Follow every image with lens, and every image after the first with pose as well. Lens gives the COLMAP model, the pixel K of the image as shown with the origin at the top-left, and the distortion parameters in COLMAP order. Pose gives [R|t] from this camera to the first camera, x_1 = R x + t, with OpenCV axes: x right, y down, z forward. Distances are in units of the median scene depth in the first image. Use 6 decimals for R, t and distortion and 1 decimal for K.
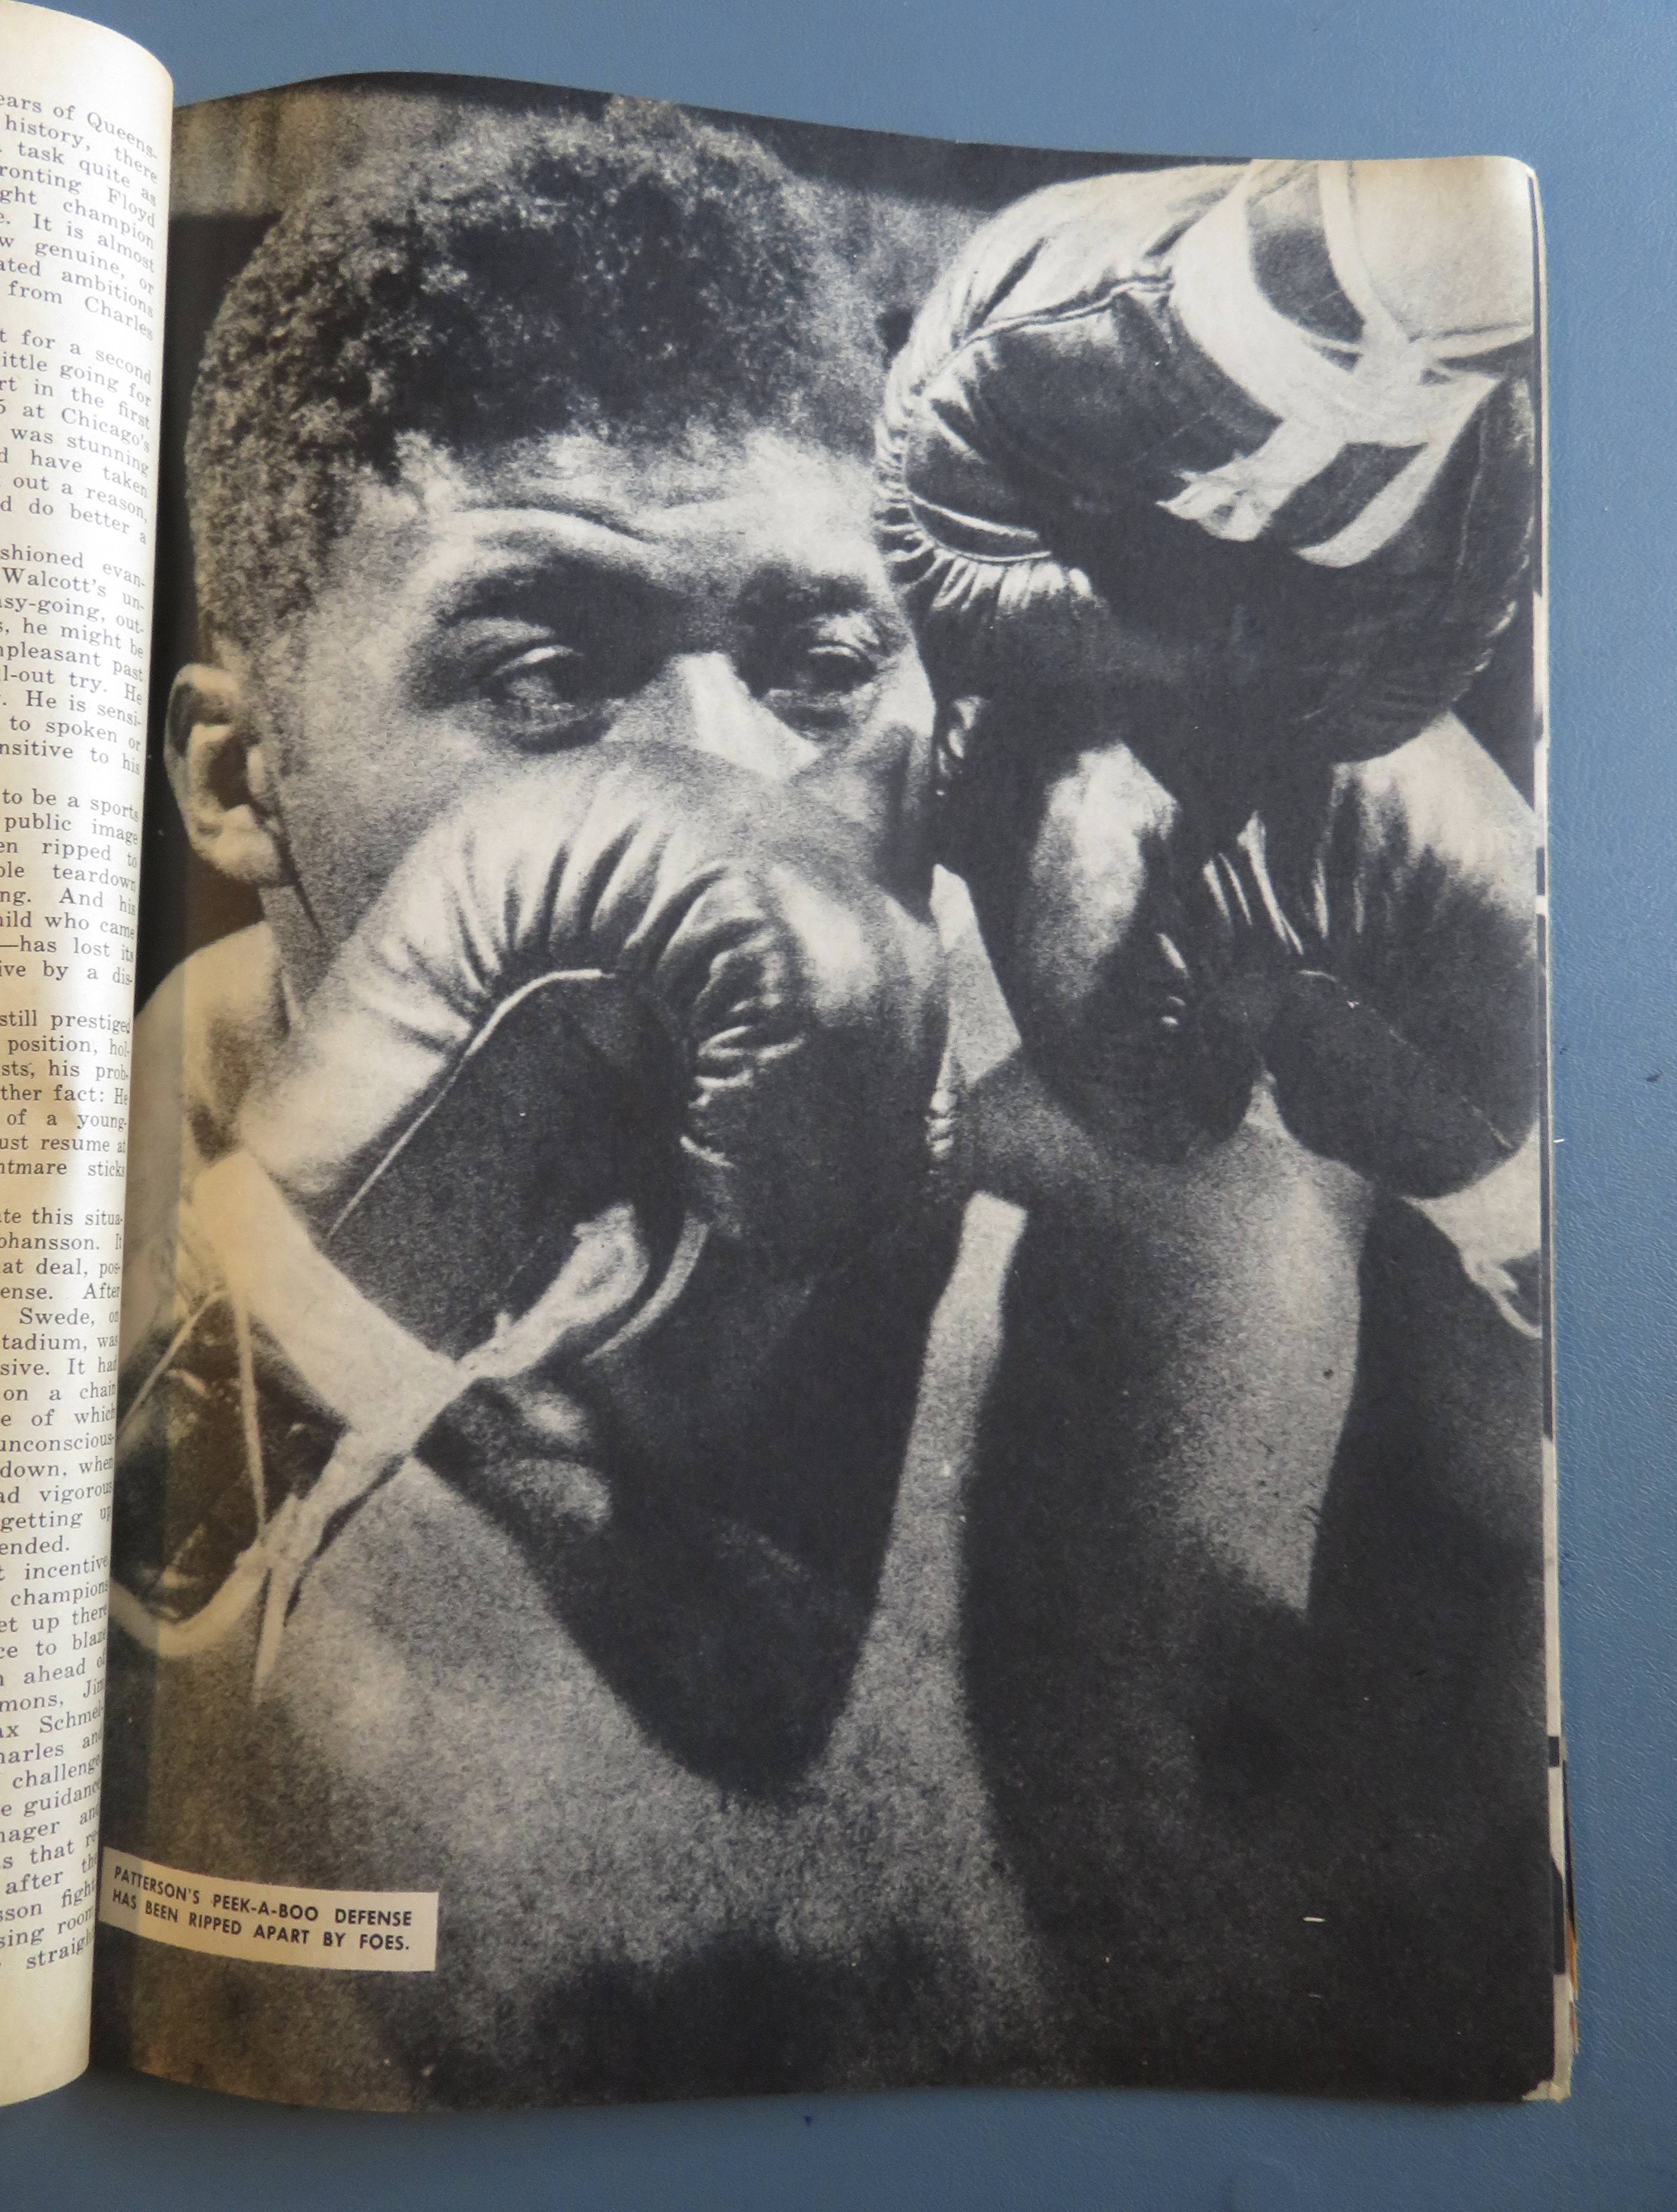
lens RADIAL K [[875.0, 0, 837.3], [0, 875.0, 1114.8], [0, 0, 1]] dist [0.009301, 0.000443]
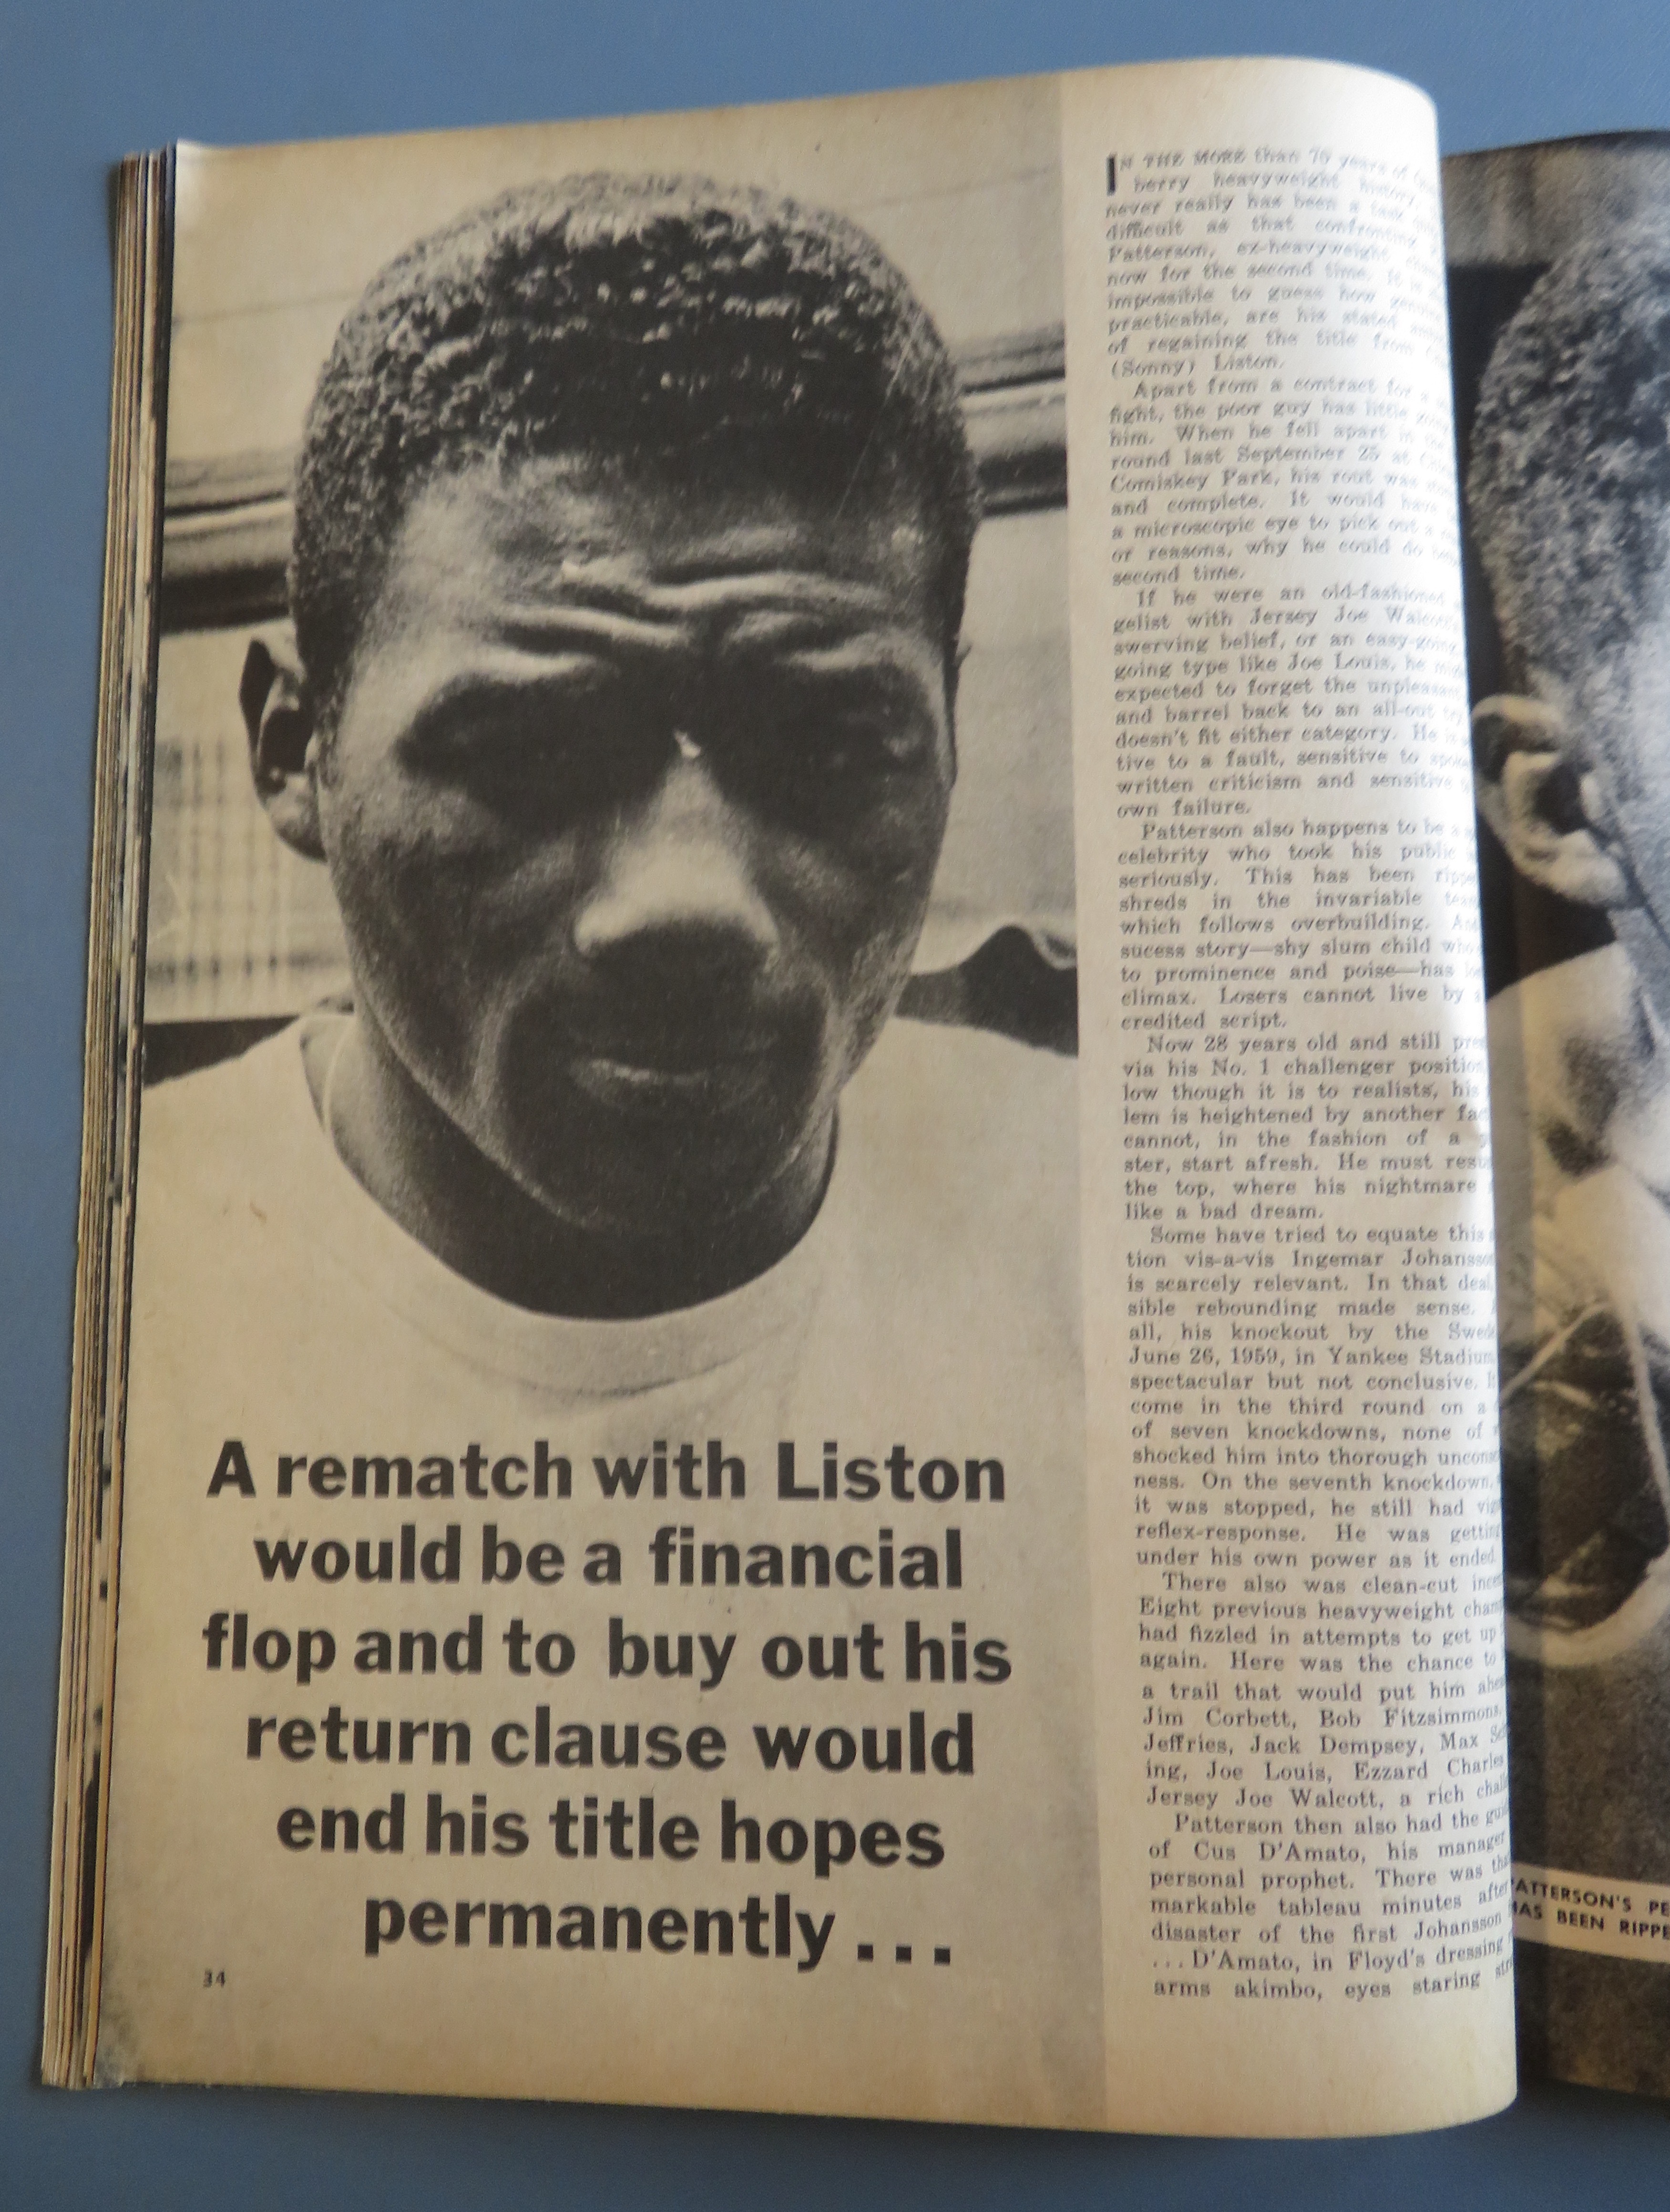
lens RADIAL K [[875.2, 0, 855.1], [0, 875.2, 1101.7], [0, 0, 1]] dist [0.009301, 0.000443]
pose [[0.999290, -0.016309, 0.033967, -1.572712], [0.016803, 0.999756, -0.014322, -0.033806], [-0.033725, 0.014882, 0.999320, 0.000872]]
